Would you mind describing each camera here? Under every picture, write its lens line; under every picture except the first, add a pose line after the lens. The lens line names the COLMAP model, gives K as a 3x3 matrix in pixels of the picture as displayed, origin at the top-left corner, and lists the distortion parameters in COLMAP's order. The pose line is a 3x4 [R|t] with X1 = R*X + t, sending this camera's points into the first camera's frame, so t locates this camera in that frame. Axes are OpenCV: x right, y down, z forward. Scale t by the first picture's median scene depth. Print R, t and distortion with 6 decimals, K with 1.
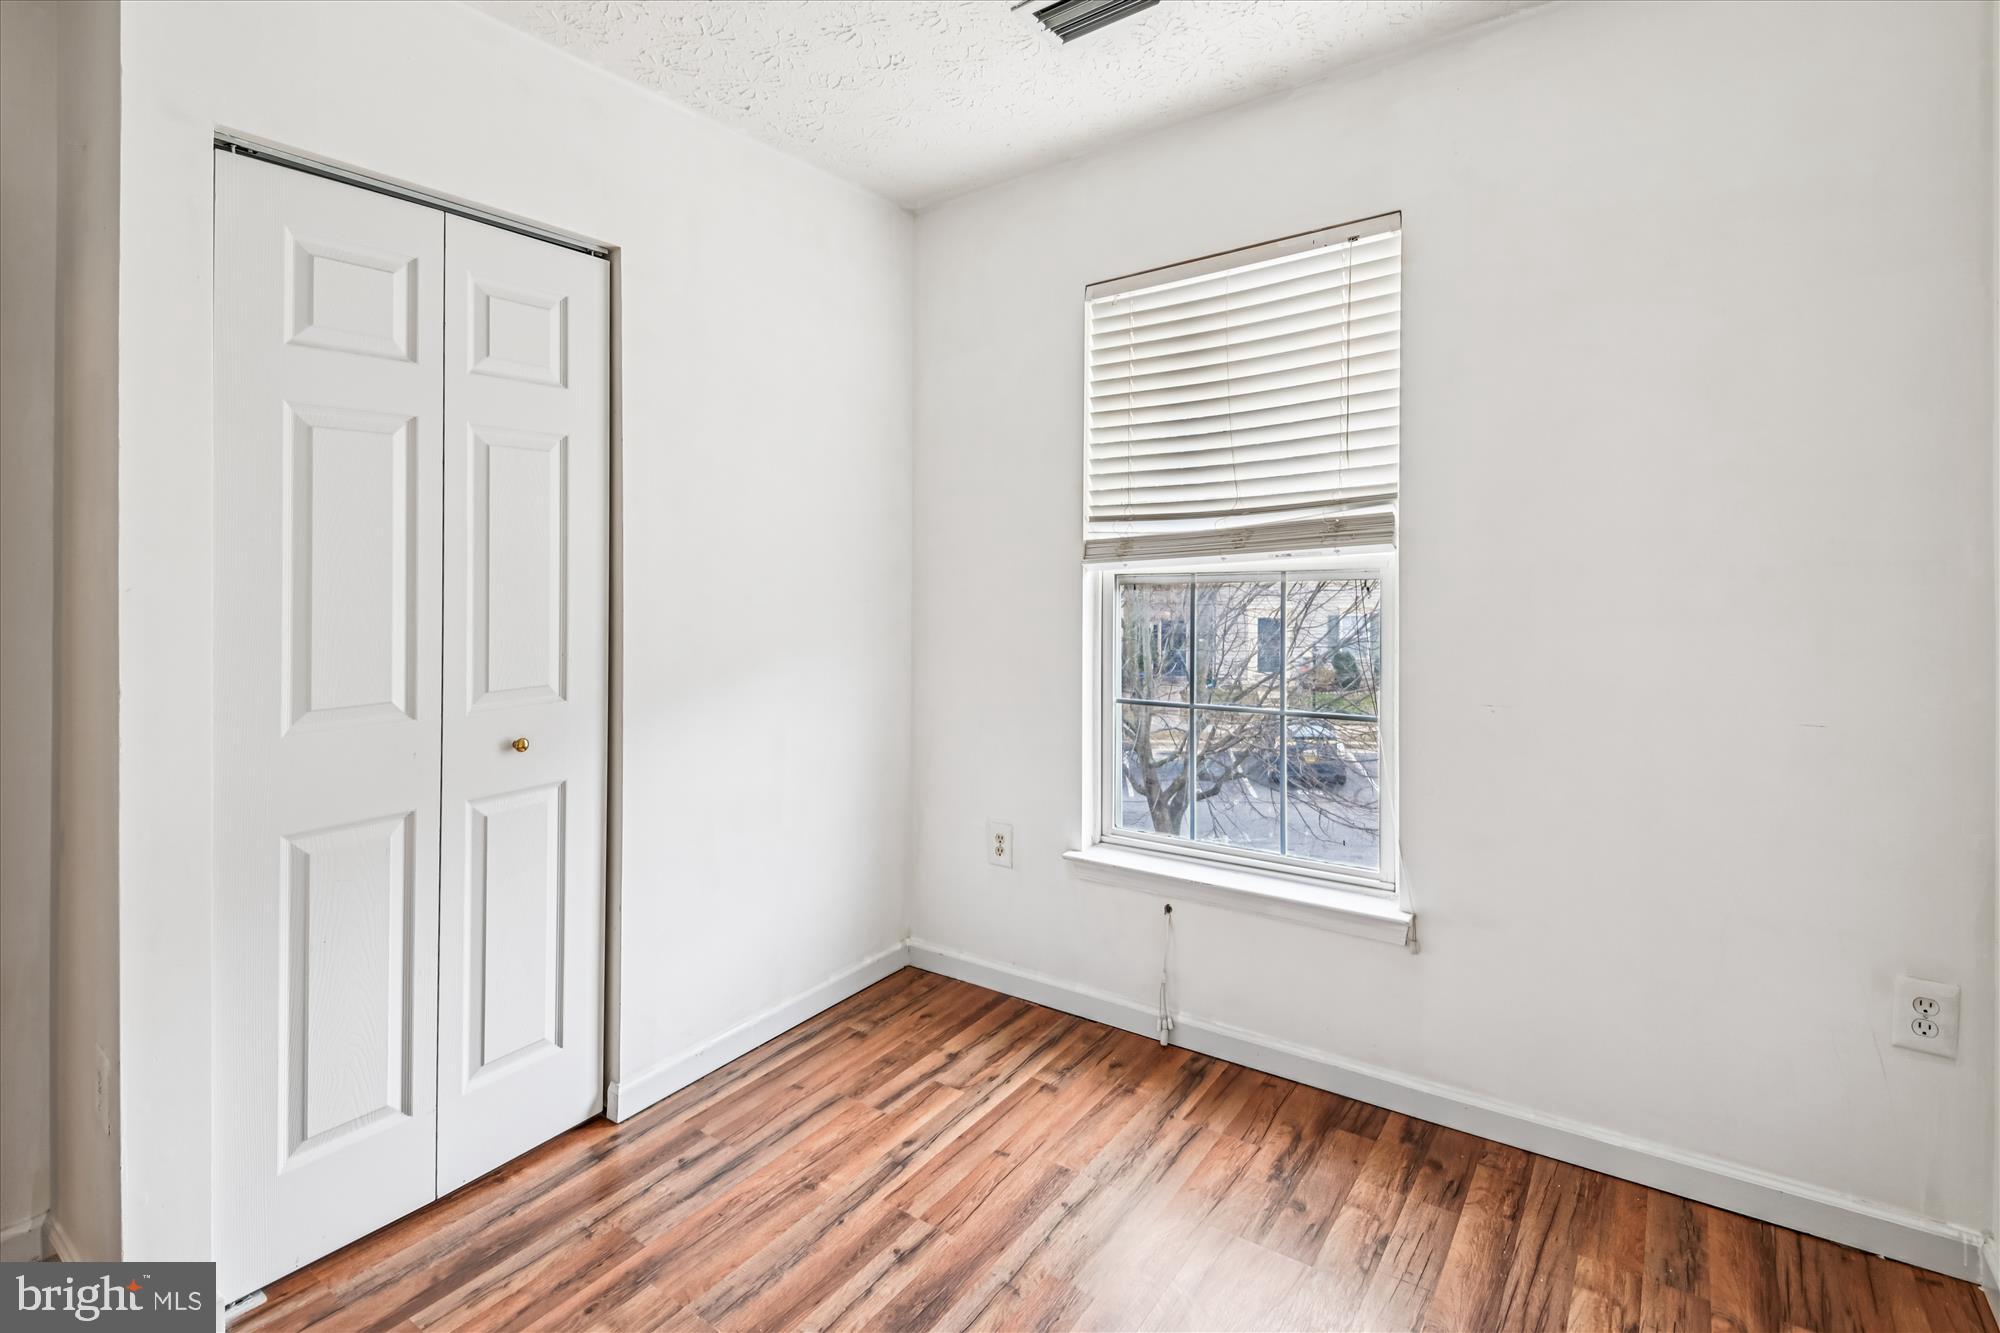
lens RADIAL K [[922.1, 0, 987.6], [0, 922.1, 656.5], [0, 0, 1]] dist [0.048585, -0.029920]
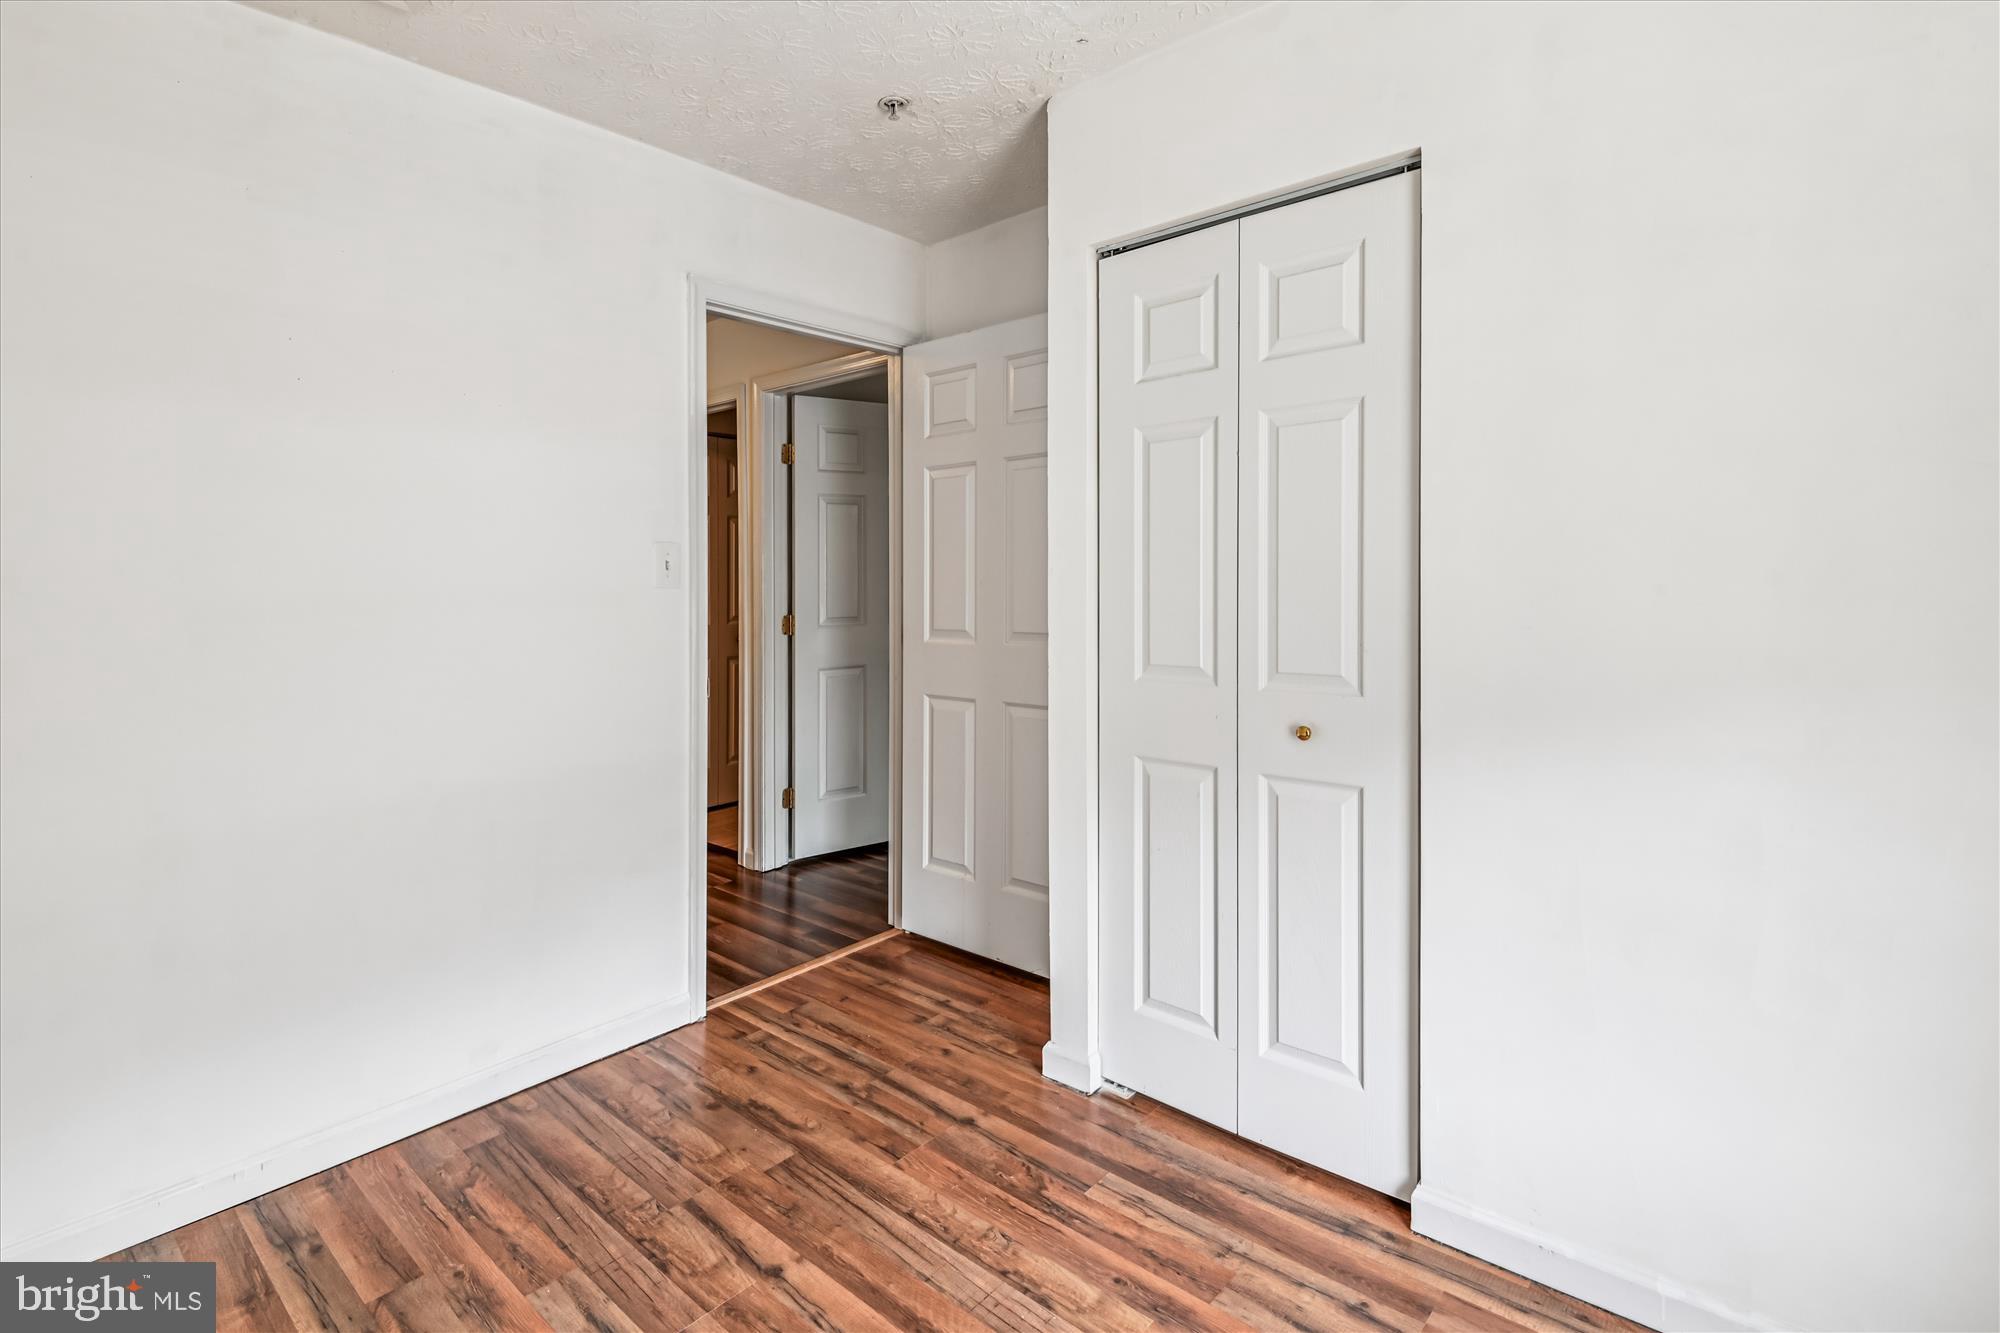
lens RADIAL K [[936.7, 0, 990.1], [0, 936.7, 611.7], [0, 0, 1]] dist [0.052233, -0.029415]
pose [[-0.082432, 0.056046, -0.995020, 0.504077], [-0.069692, 0.995649, 0.061855, -0.069959], [0.994157, 0.074444, -0.078167, 0.779436]]
